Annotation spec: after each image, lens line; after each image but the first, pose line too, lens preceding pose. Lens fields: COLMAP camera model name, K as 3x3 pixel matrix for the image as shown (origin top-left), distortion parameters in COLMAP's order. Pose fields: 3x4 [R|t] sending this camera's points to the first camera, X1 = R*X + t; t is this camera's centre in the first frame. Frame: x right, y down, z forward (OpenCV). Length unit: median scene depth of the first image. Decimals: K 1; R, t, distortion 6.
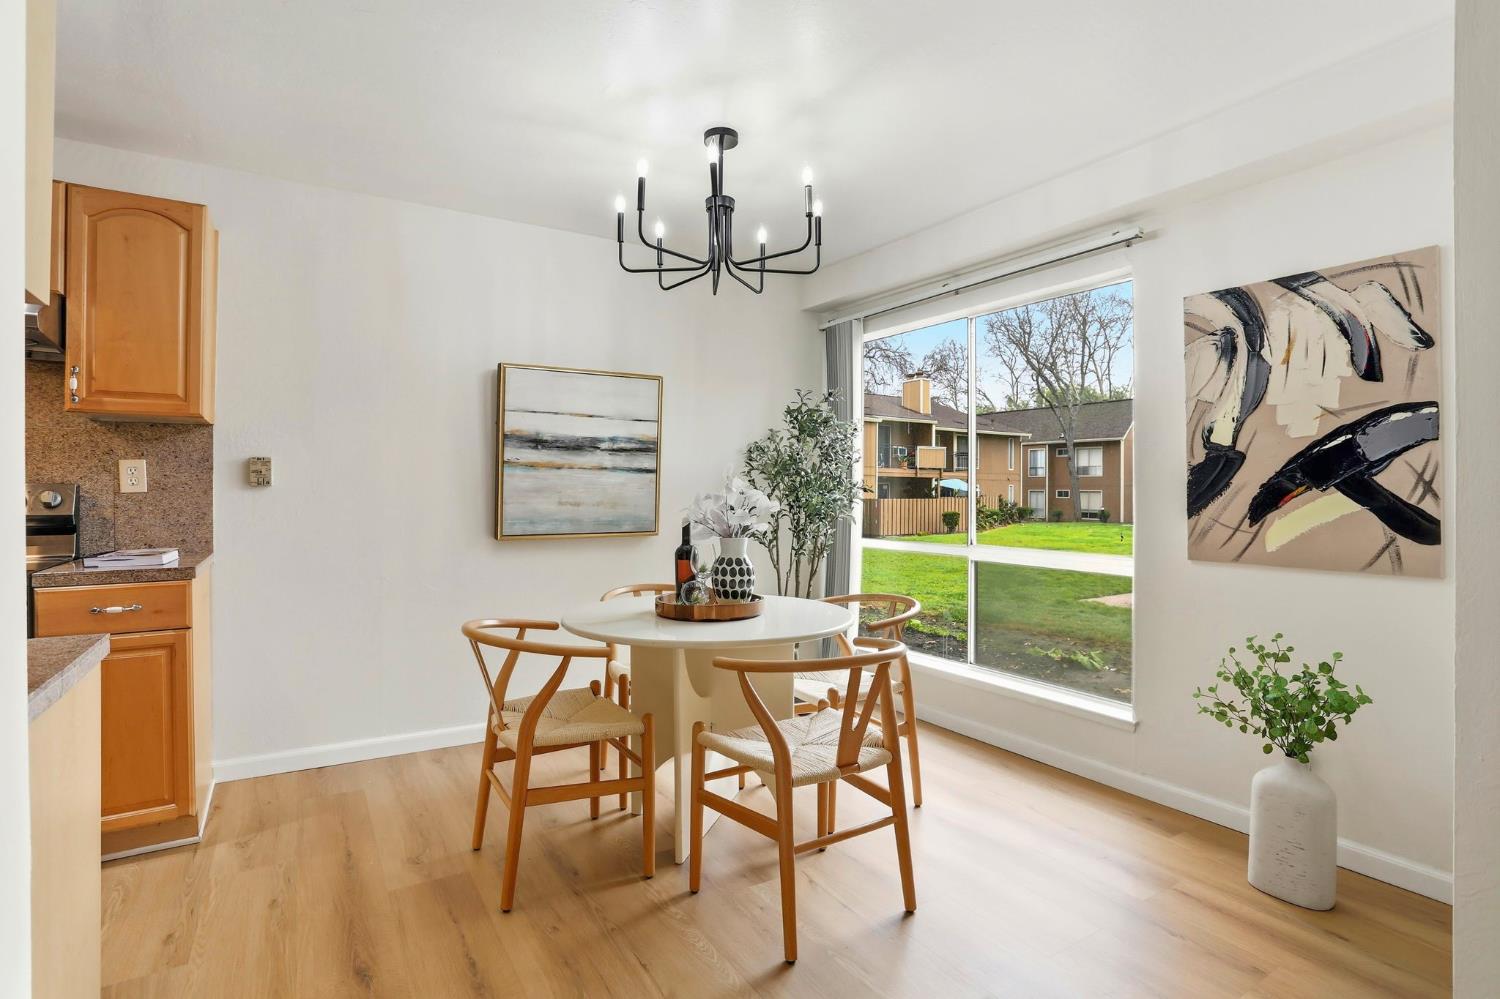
lens RADIAL K [[733.4, 0, 762.7], [0, 733.4, 489.6], [0, 0, 1]] dist [-0.058971, 0.020871]
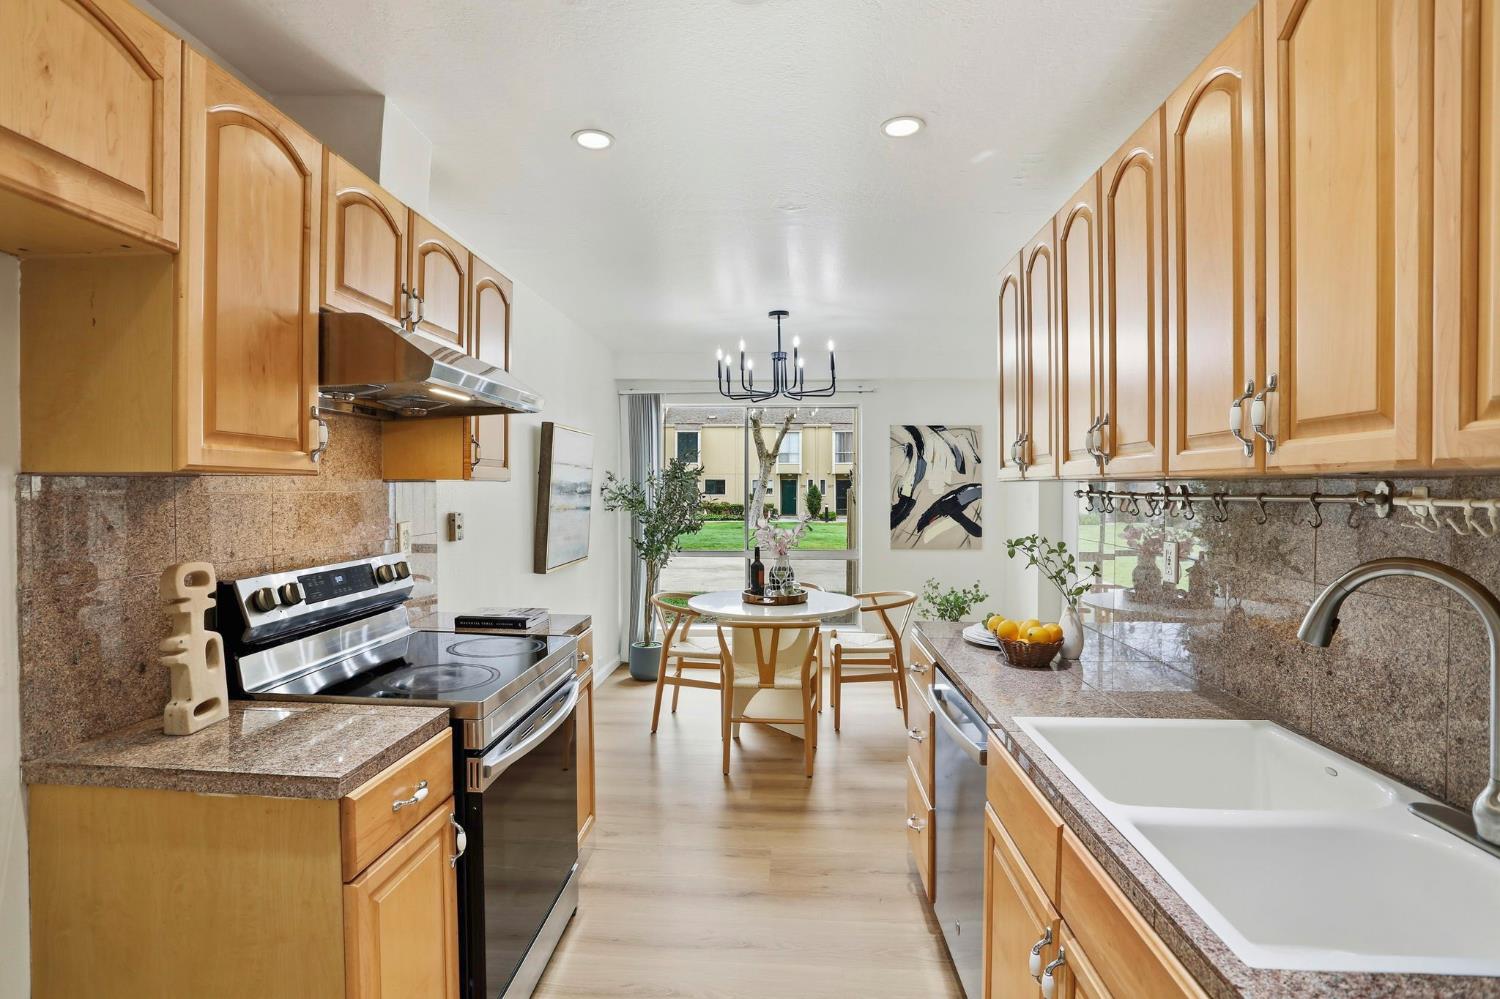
lens RADIAL K [[733.4, 0, 761.7], [0, 733.4, 495.0], [0, 0, 1]] dist [-0.058971, 0.020871]
pose [[0.588763, -0.006968, 0.808276, -1.403676], [-0.004021, 0.999925, 0.011549, -0.087481], [-0.808296, -0.010050, 0.588691, 0.036087]]
